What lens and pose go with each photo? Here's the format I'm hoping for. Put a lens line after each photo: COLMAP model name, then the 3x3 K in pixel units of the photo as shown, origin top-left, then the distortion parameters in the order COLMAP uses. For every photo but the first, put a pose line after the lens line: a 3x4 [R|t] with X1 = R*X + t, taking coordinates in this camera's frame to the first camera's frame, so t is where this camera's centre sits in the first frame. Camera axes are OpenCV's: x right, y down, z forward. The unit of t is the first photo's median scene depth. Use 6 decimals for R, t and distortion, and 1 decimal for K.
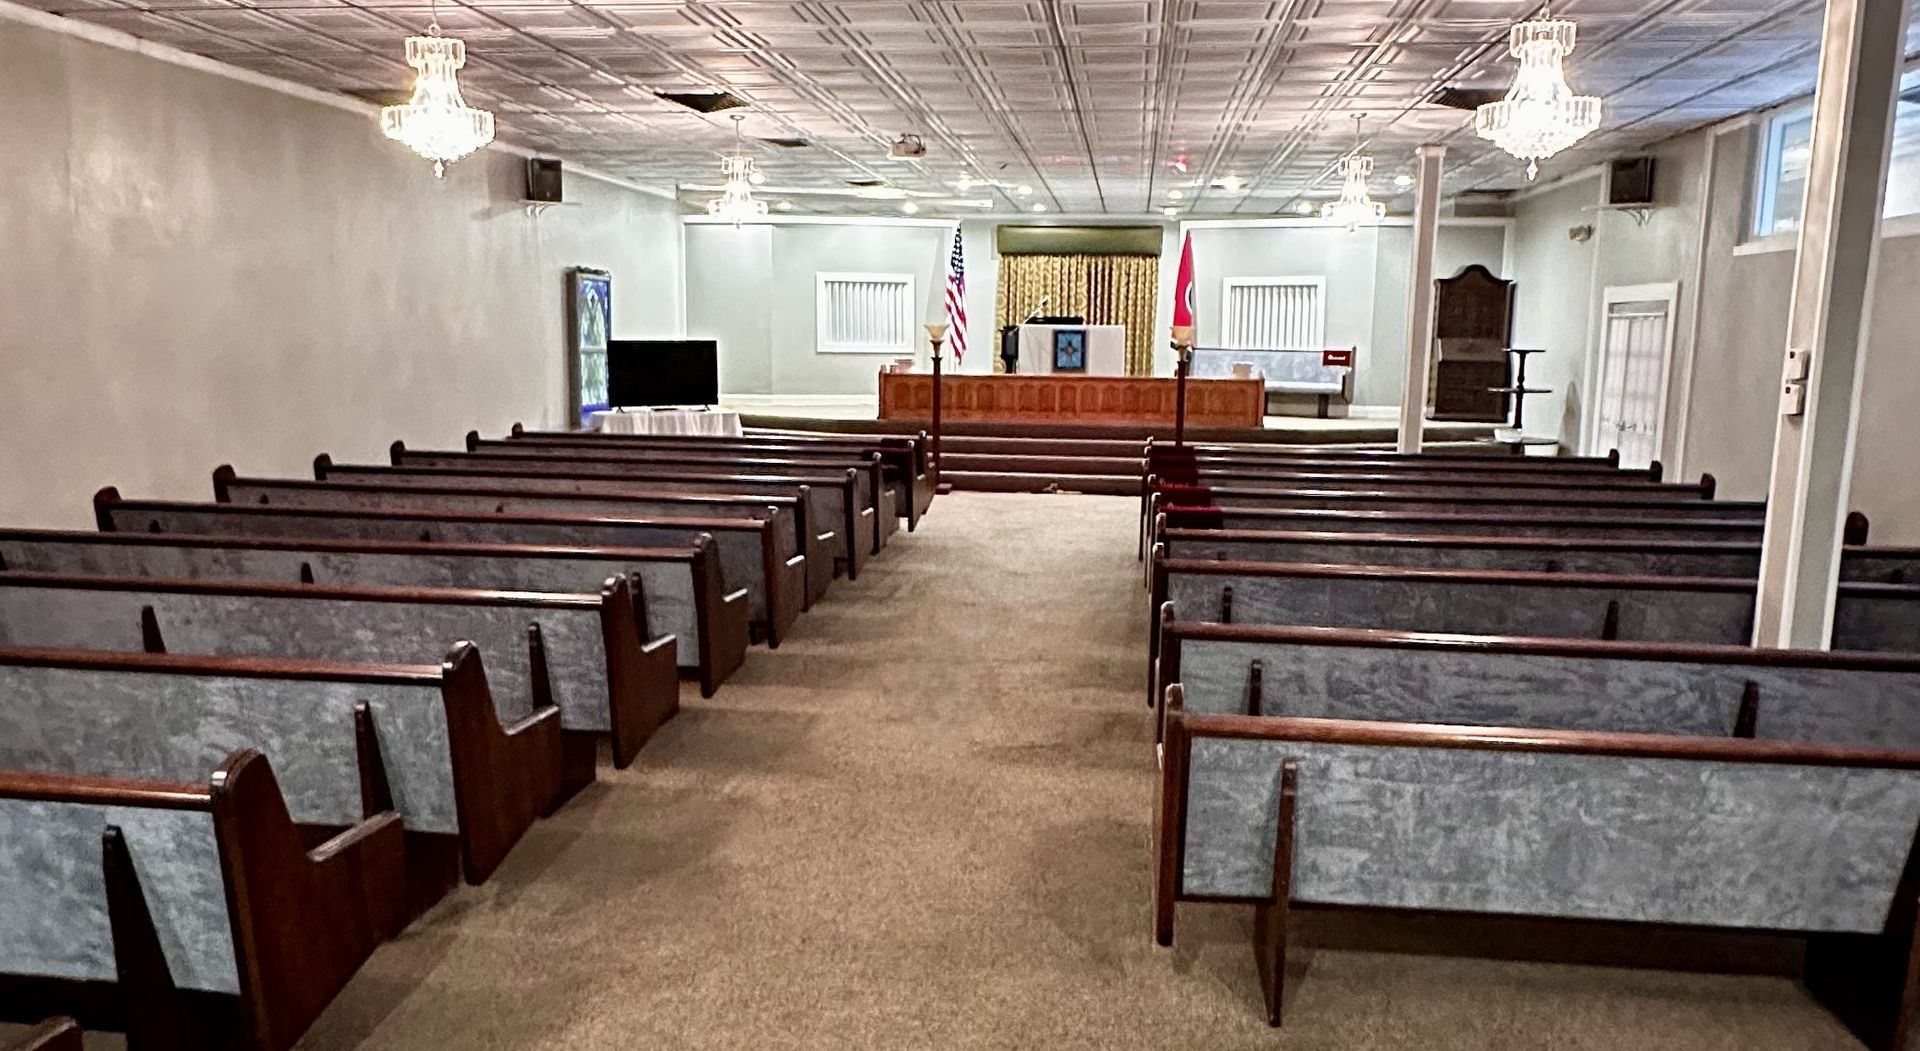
lens RADIAL K [[1345.8, 0, 960.0], [0, 1345.8, 525.5], [0, 0, 1]] dist [-0.001453, 0.000128]
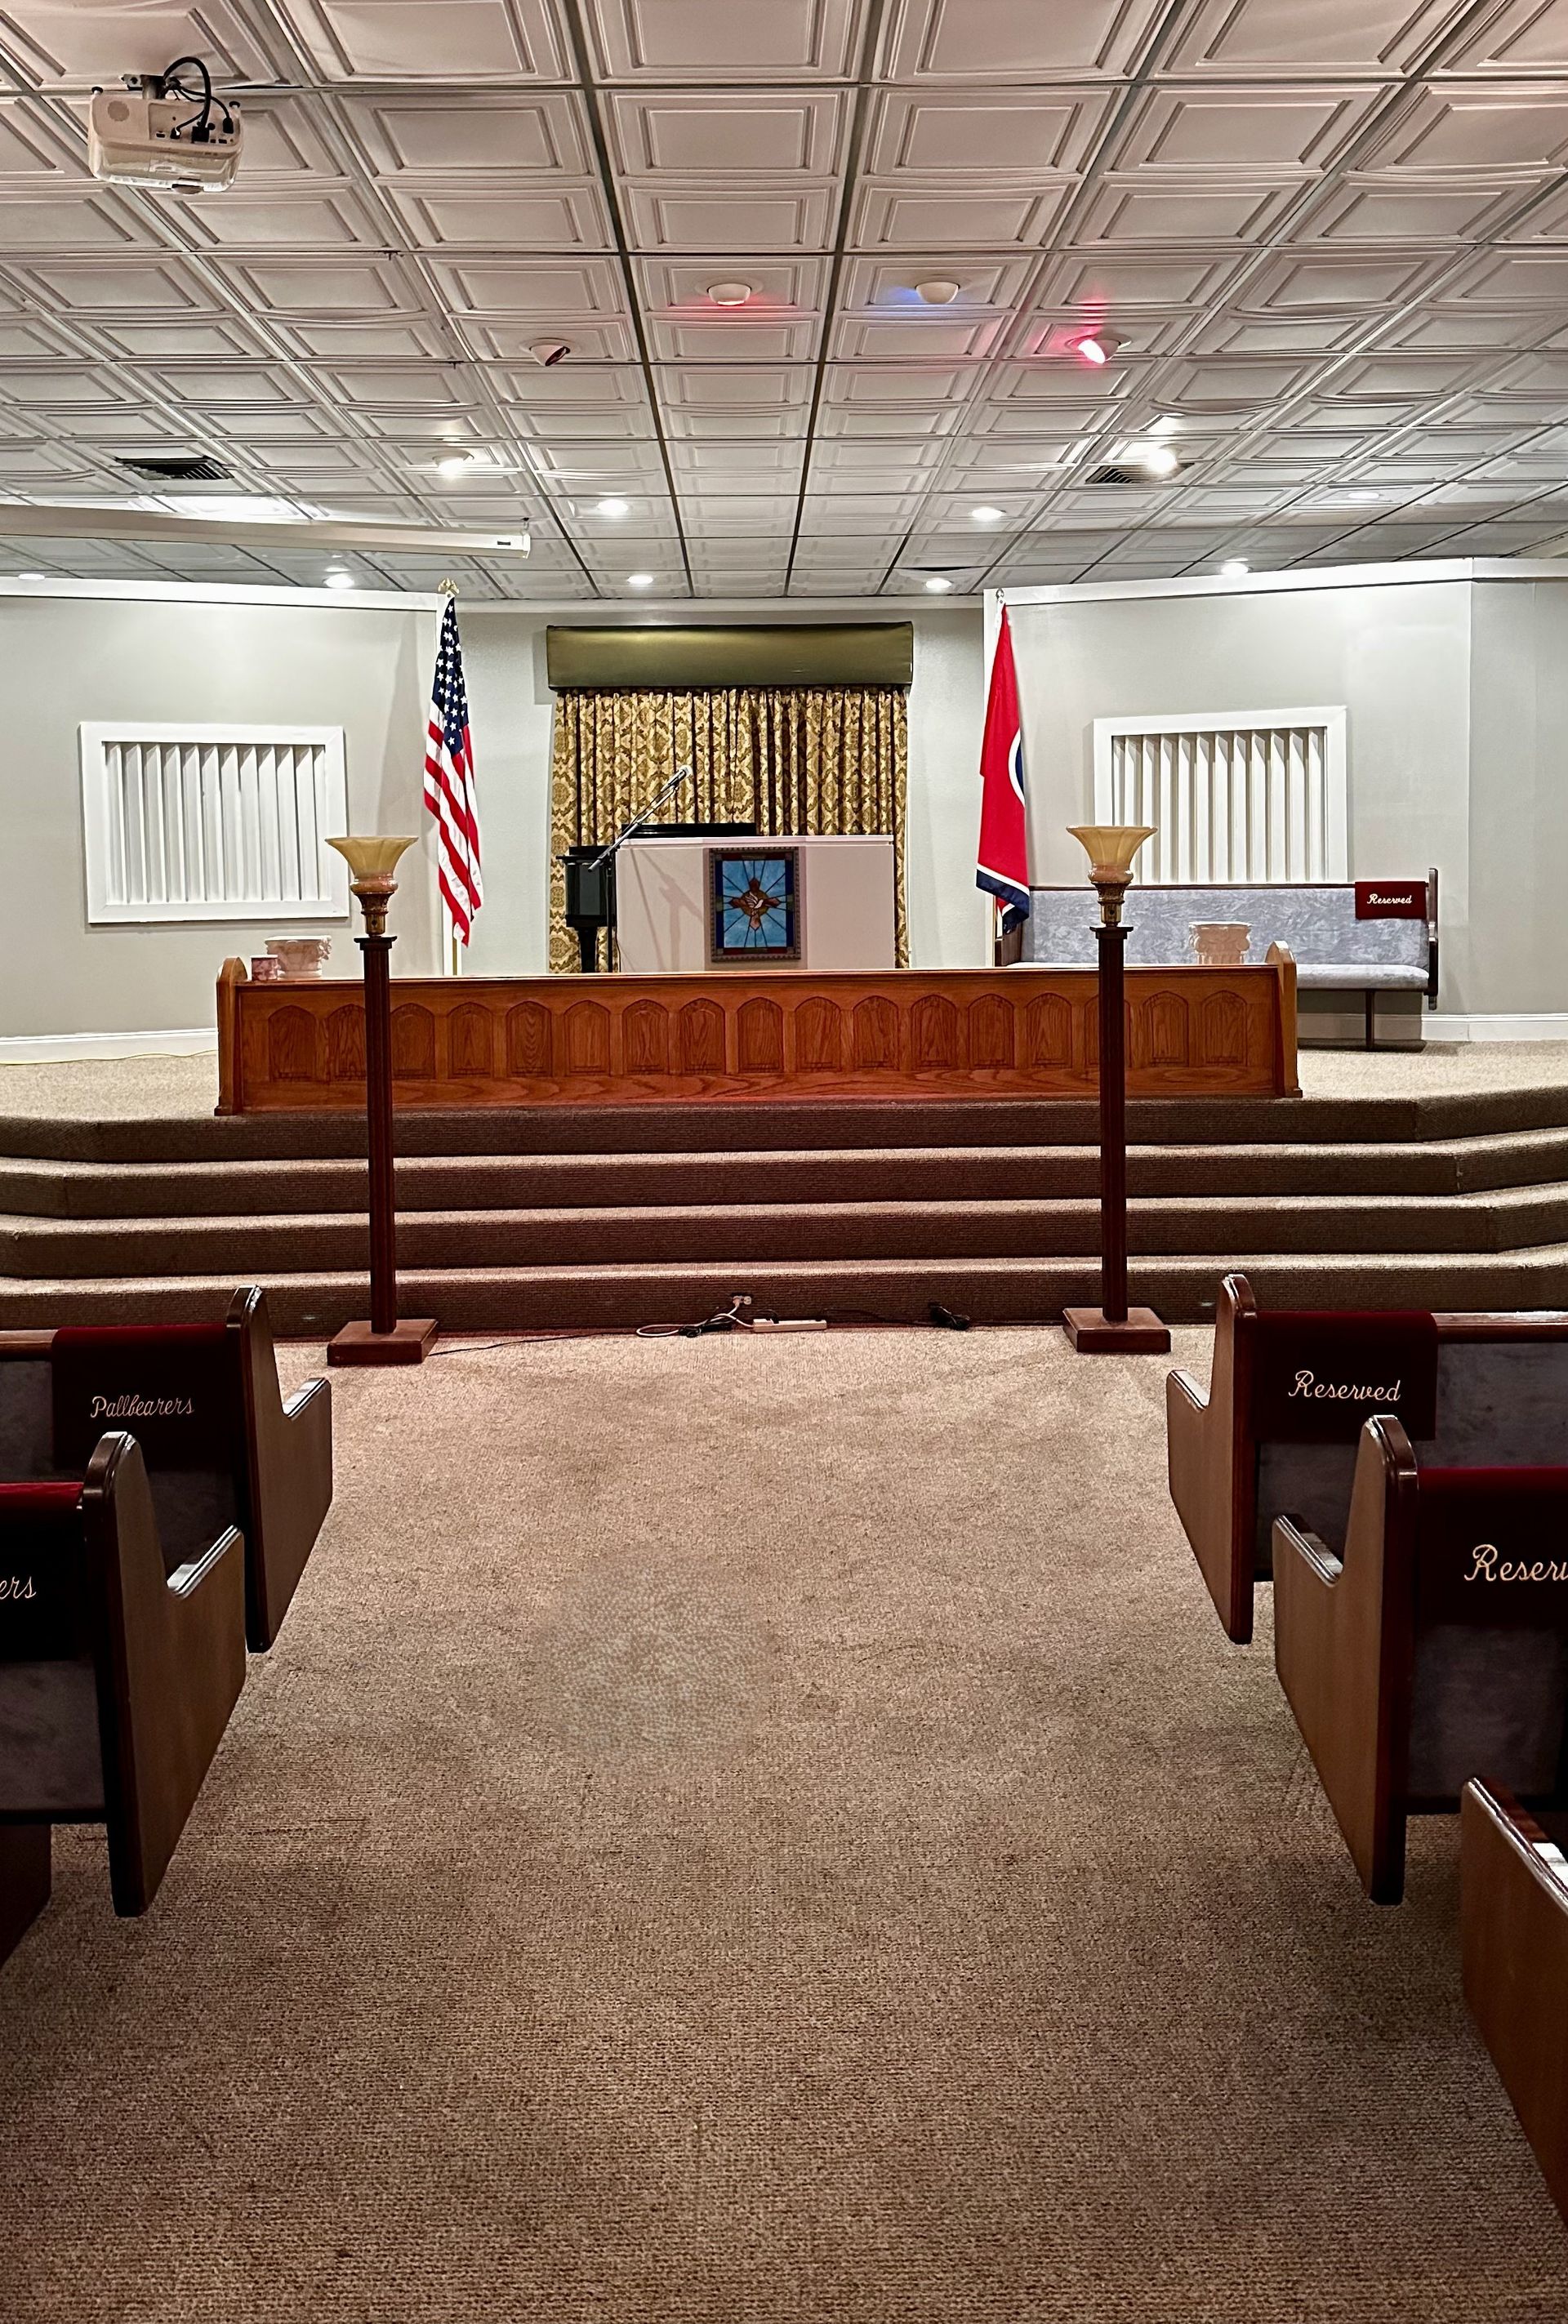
lens RADIAL K [[1939.6, 0, 779.4], [0, 1939.6, 934.0], [0, 0, 1]] dist [0.201637, -0.449552]
pose [[0.989447, -0.031804, 0.141365, 0.011109], [0.046917, 0.993376, -0.104896, -0.059376], [-0.137093, 0.110422, 0.984384, 0.430350]]
